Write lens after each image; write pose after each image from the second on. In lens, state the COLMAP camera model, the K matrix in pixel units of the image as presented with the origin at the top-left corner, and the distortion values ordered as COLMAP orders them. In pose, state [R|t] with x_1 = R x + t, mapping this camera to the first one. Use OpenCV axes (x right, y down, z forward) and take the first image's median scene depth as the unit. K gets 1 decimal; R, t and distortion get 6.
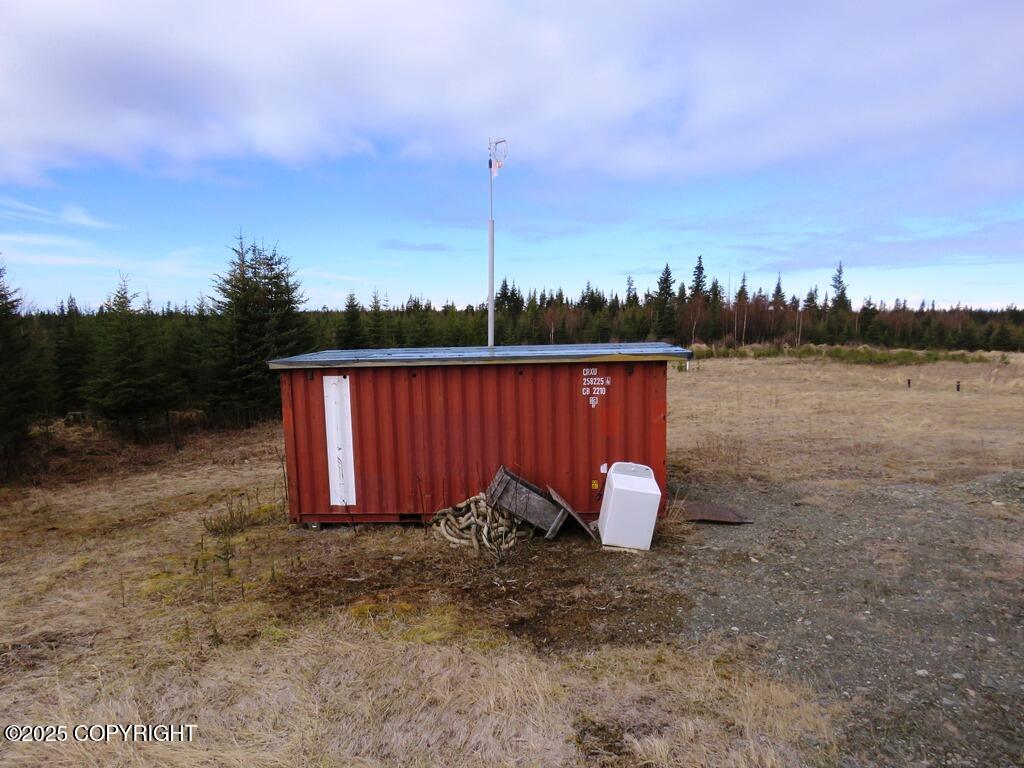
lens RADIAL K [[636.5, 0, 511.1], [0, 636.5, 384.5], [0, 0, 1]] dist [-0.010963, -0.001539]
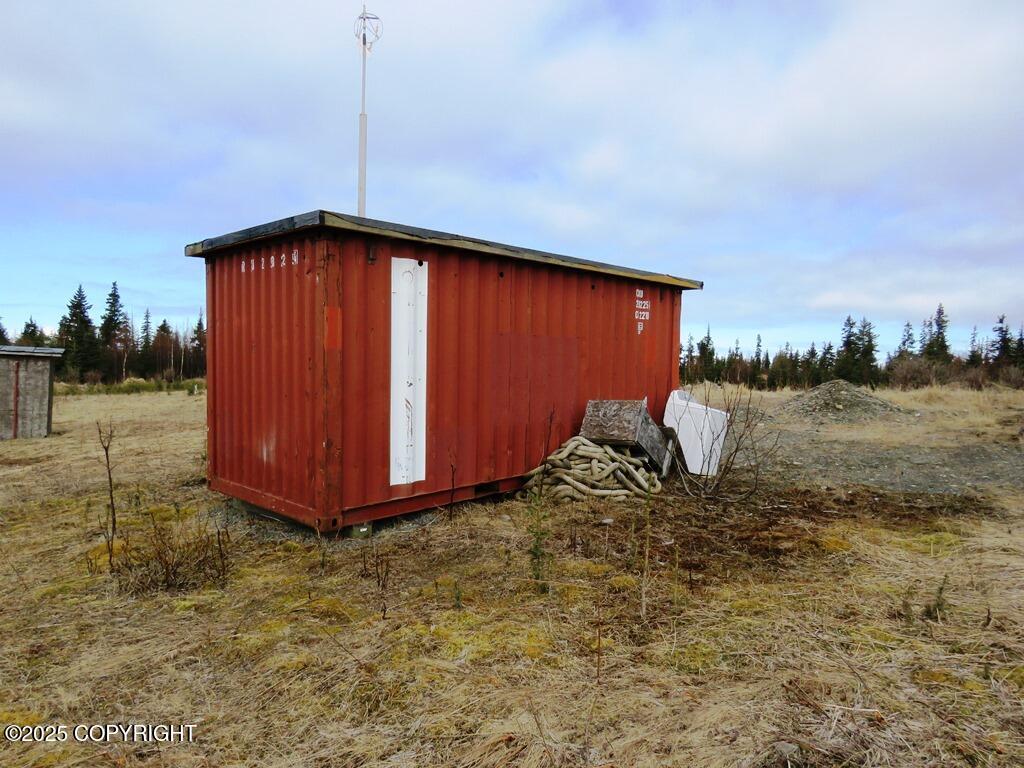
lens RADIAL K [[636.5, 0, 510.9], [0, 636.5, 385.0], [0, 0, 1]] dist [-0.010963, -0.001539]
pose [[0.646258, -0.007500, 0.763082, -0.650876], [0.055063, 0.997804, -0.036827, 0.126724], [-0.761130, 0.065817, 0.645252, 0.542989]]
